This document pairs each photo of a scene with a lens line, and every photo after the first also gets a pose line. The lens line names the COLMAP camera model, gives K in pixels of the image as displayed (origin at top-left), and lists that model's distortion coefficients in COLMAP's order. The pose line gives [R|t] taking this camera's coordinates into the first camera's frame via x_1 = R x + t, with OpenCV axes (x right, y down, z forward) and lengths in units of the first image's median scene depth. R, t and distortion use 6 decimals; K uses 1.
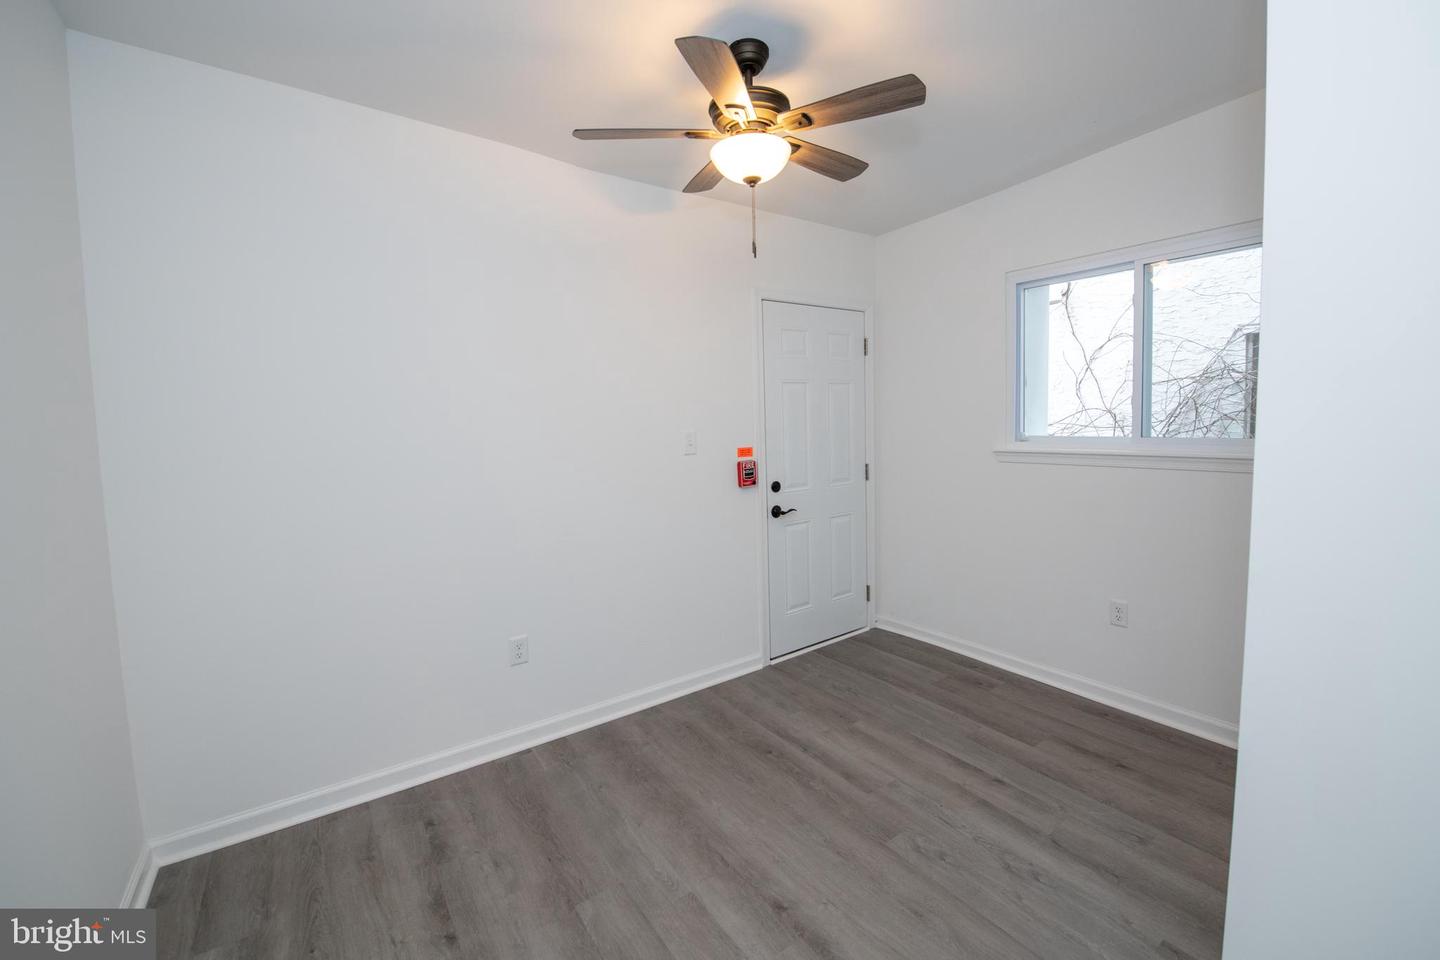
lens RADIAL K [[599.5, 0, 716.5], [0, 599.5, 472.2], [0, 0, 1]] dist [-0.016592, -0.001819]
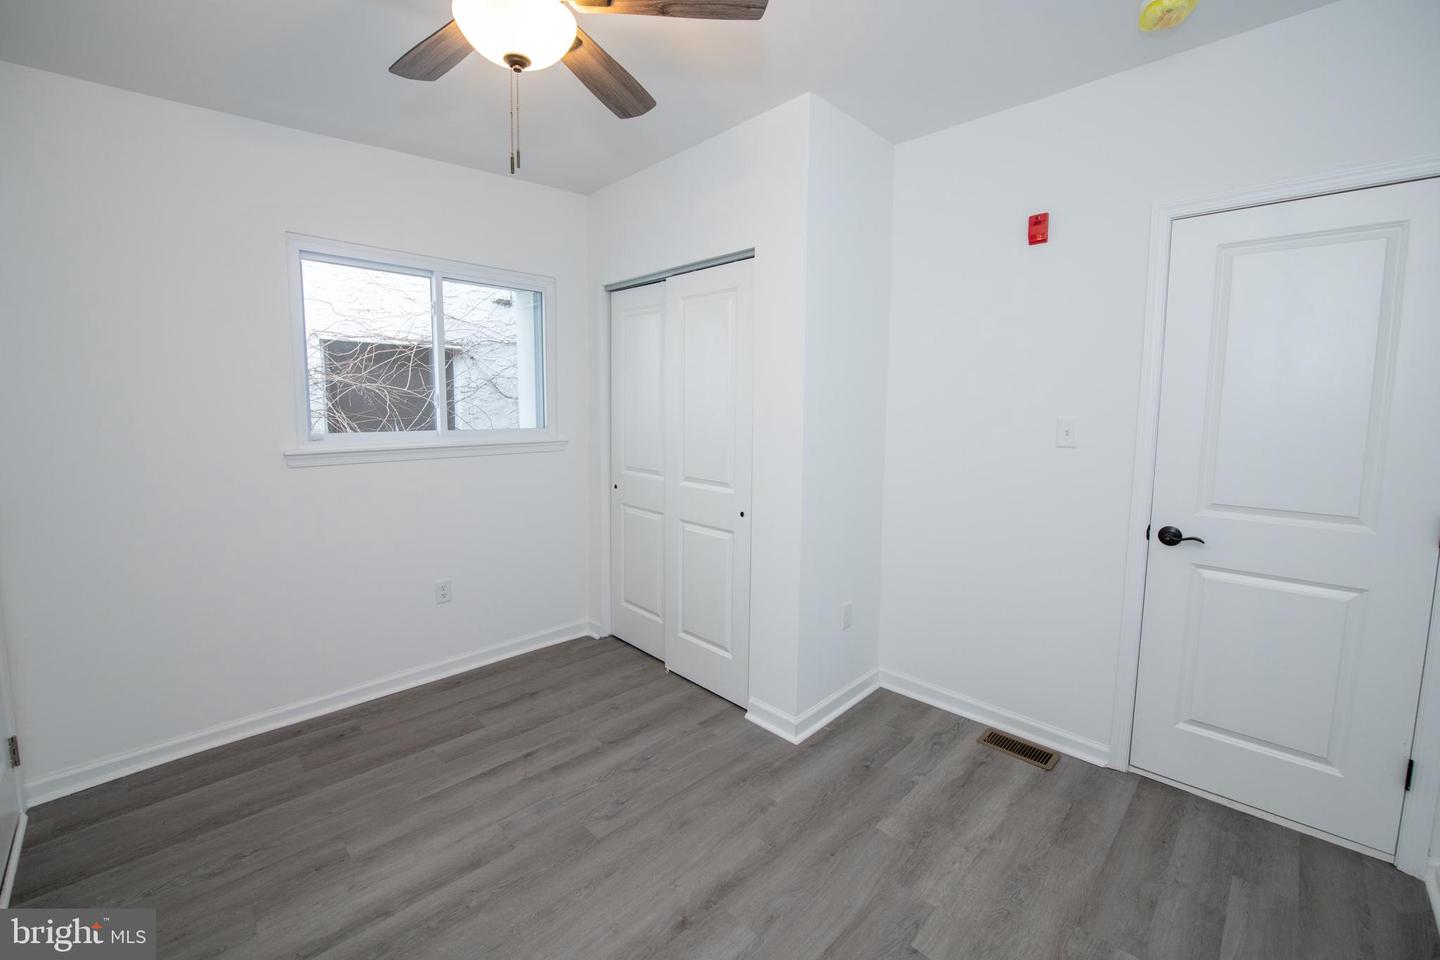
lens RADIAL K [[599.5, 0, 718.3], [0, 599.5, 478.2], [0, 0, 1]] dist [-0.016592, -0.001819]
pose [[-0.198255, -0.093980, 0.975635, -0.566804], [0.088788, 0.989578, 0.113365, -0.067527], [-0.976121, 0.109100, -0.187845, 0.756648]]
